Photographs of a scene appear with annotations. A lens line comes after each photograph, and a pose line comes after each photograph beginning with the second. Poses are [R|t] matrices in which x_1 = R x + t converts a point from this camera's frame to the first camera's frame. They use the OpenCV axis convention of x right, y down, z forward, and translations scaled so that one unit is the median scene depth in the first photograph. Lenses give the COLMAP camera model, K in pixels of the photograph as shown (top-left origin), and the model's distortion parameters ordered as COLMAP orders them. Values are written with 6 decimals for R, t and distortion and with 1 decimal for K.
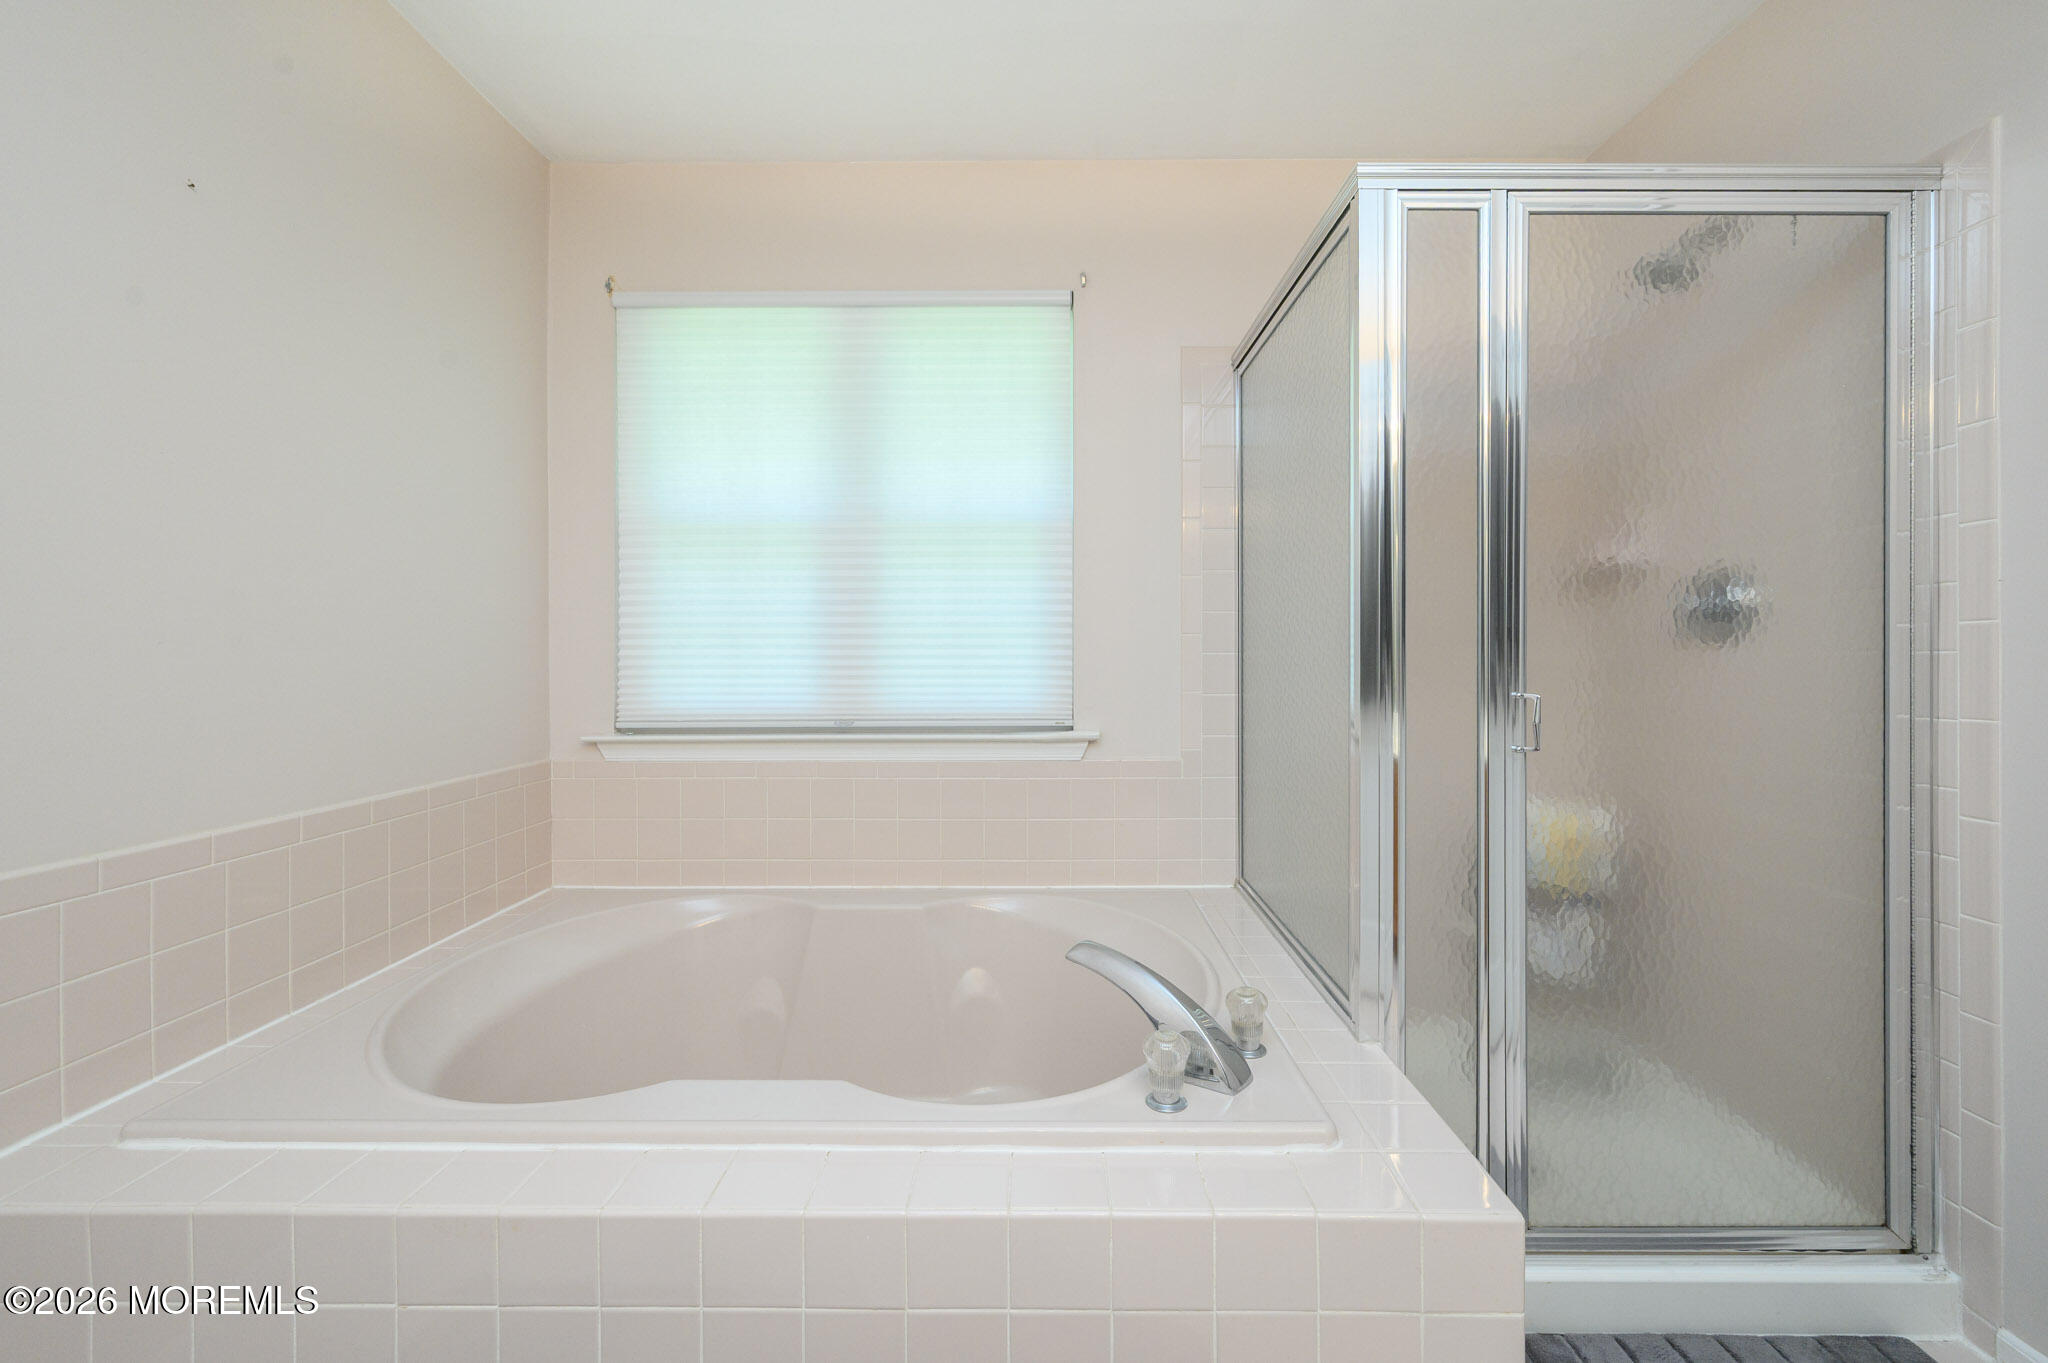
lens RADIAL K [[804.2, 0, 1016.4], [0, 804.2, 675.8], [0, 0, 1]] dist [-0.000215, -0.000006]
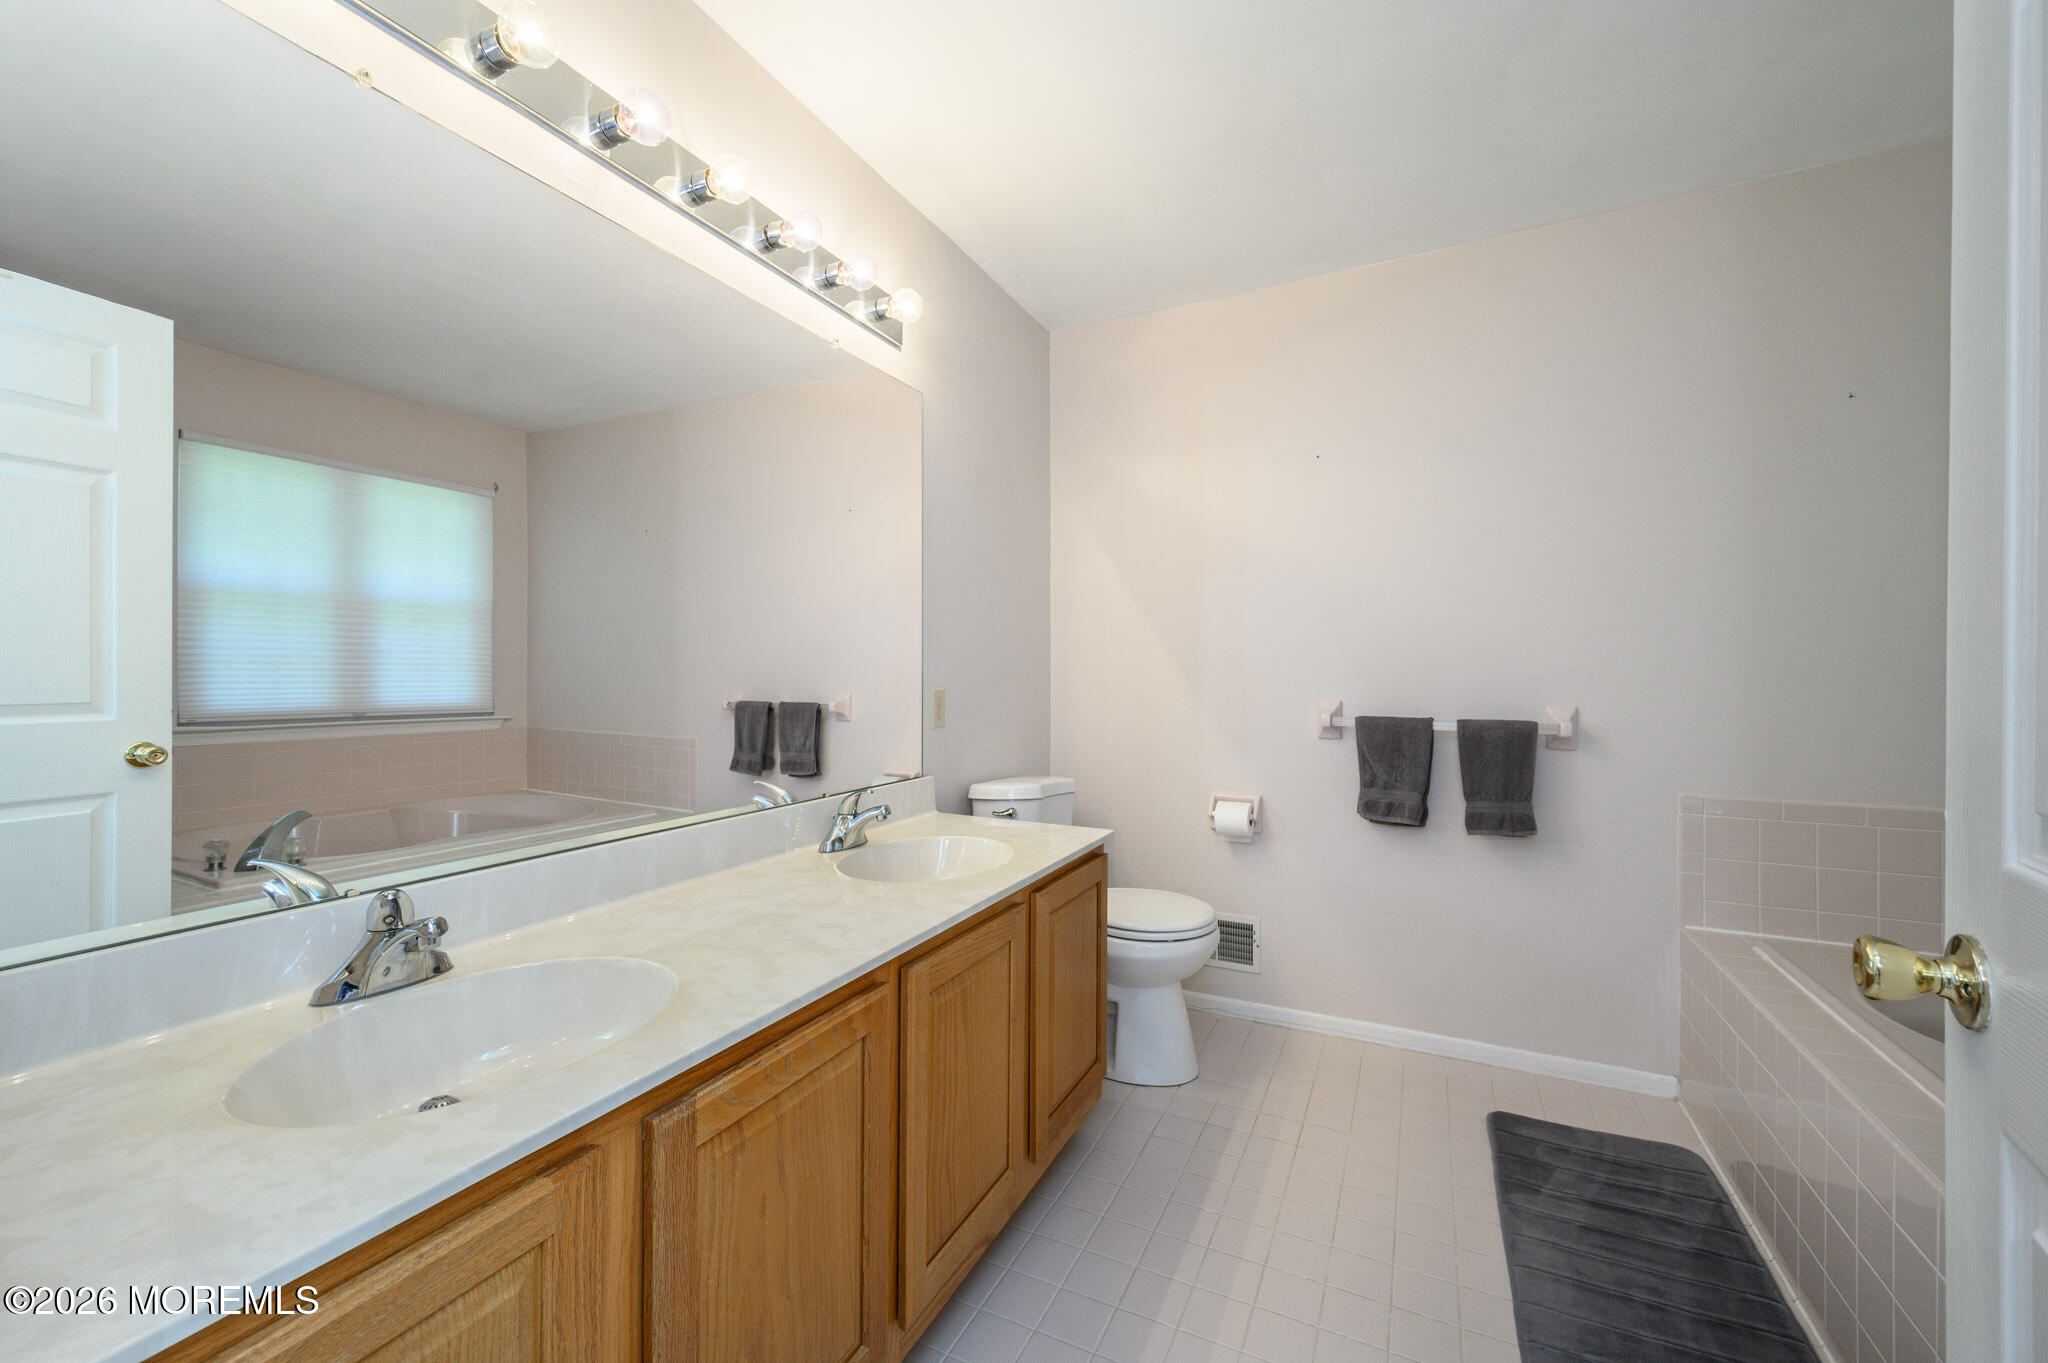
lens RADIAL K [[804.2, 0, 1016.4], [0, 804.2, 675.8], [0, 0, 1]] dist [-0.000215, -0.000006]
pose [[0.455506, 0.003327, 0.890226, -1.073302], [-0.004644, 0.999988, -0.001361, -0.027129], [-0.890221, -0.003514, 0.455516, -1.006881]]
